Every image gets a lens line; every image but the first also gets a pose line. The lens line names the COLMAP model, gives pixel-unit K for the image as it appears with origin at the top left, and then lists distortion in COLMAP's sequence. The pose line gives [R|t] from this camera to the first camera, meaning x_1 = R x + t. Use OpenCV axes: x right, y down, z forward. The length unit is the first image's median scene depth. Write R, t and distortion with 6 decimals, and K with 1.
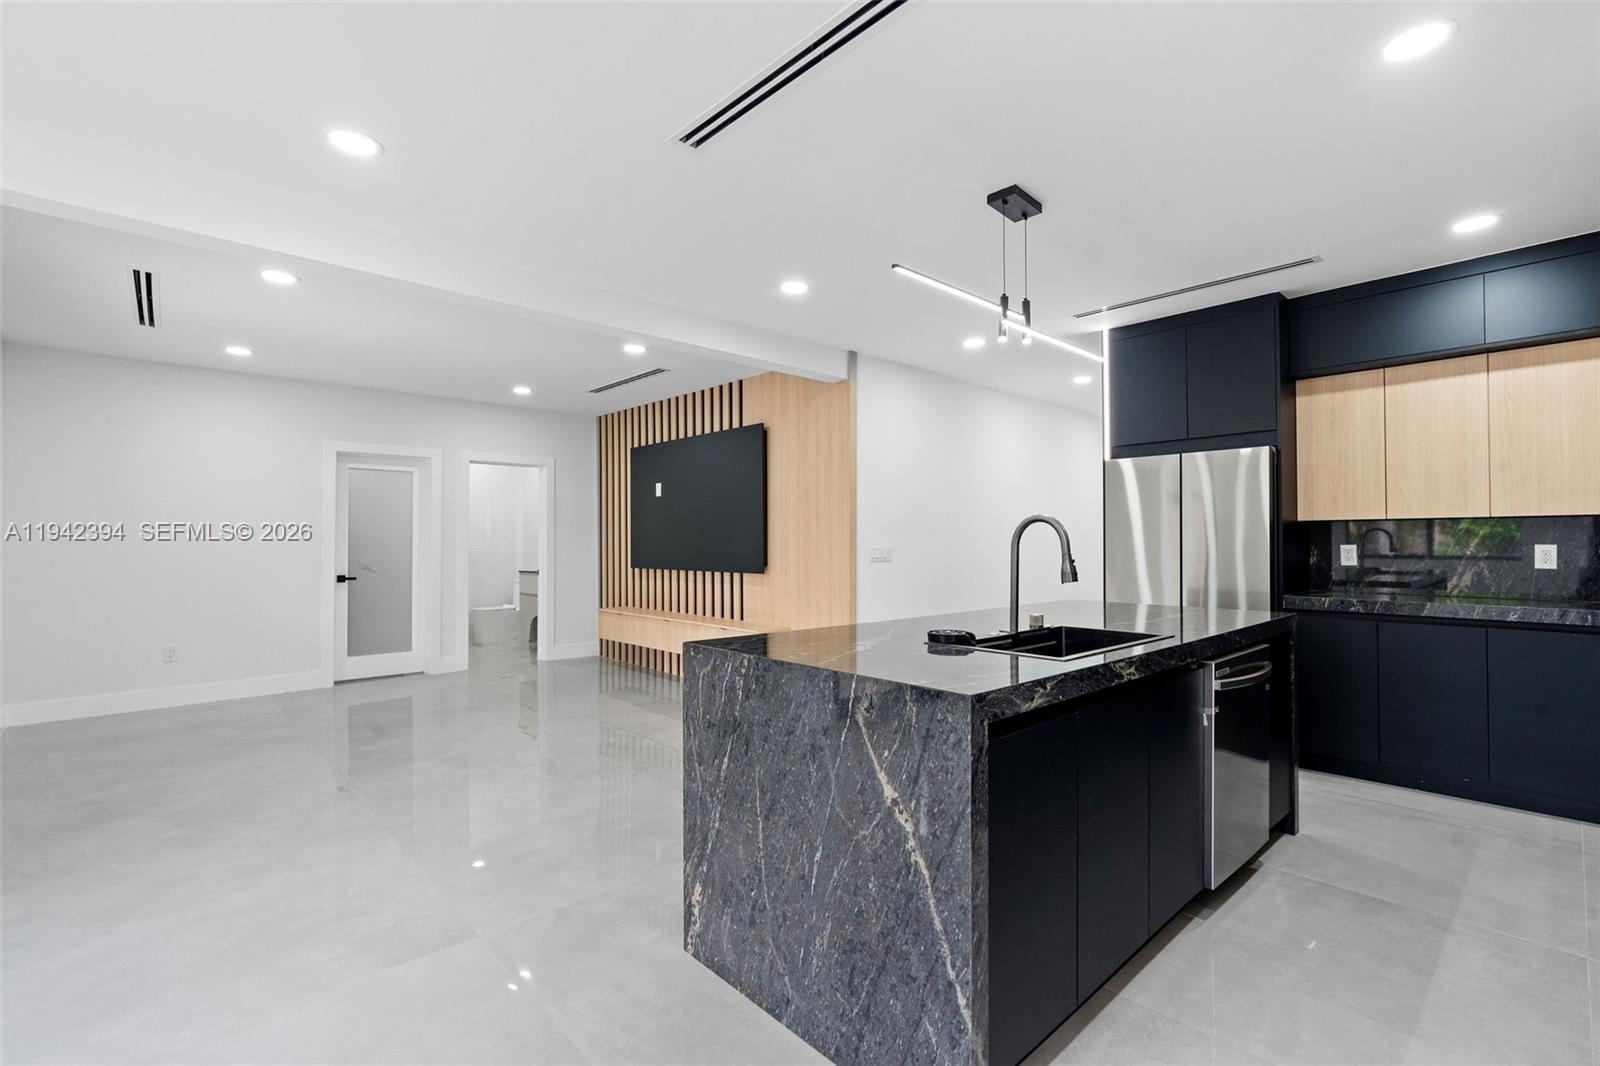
lens RADIAL K [[721.6, 0, 799.6], [0, 721.6, 549.3], [0, 0, 1]] dist [-0.009332, -0.000112]
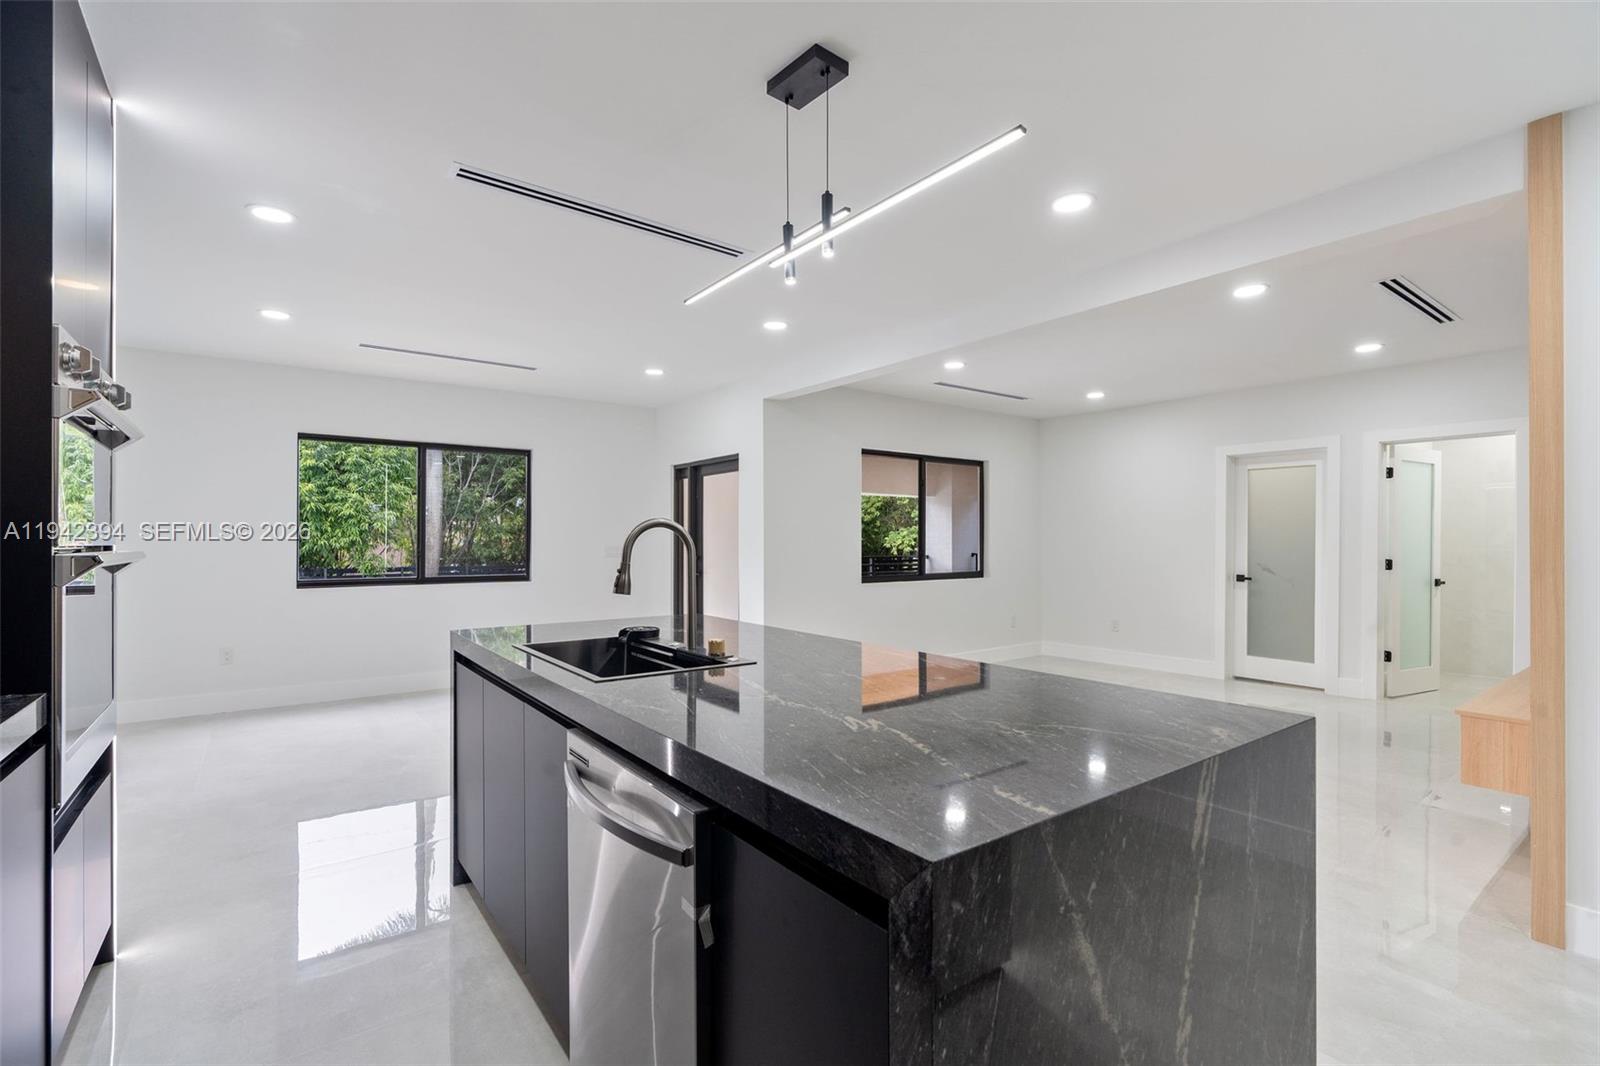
lens RADIAL K [[721.6, 0, 799.6], [0, 721.6, 549.3], [0, 0, 1]] dist [-0.009332, -0.000112]
pose [[-0.113252, 0.015010, -0.993453, 0.467143], [-0.010557, 0.999811, 0.016310, -0.010867], [0.993510, 0.012335, -0.113072, 0.497120]]
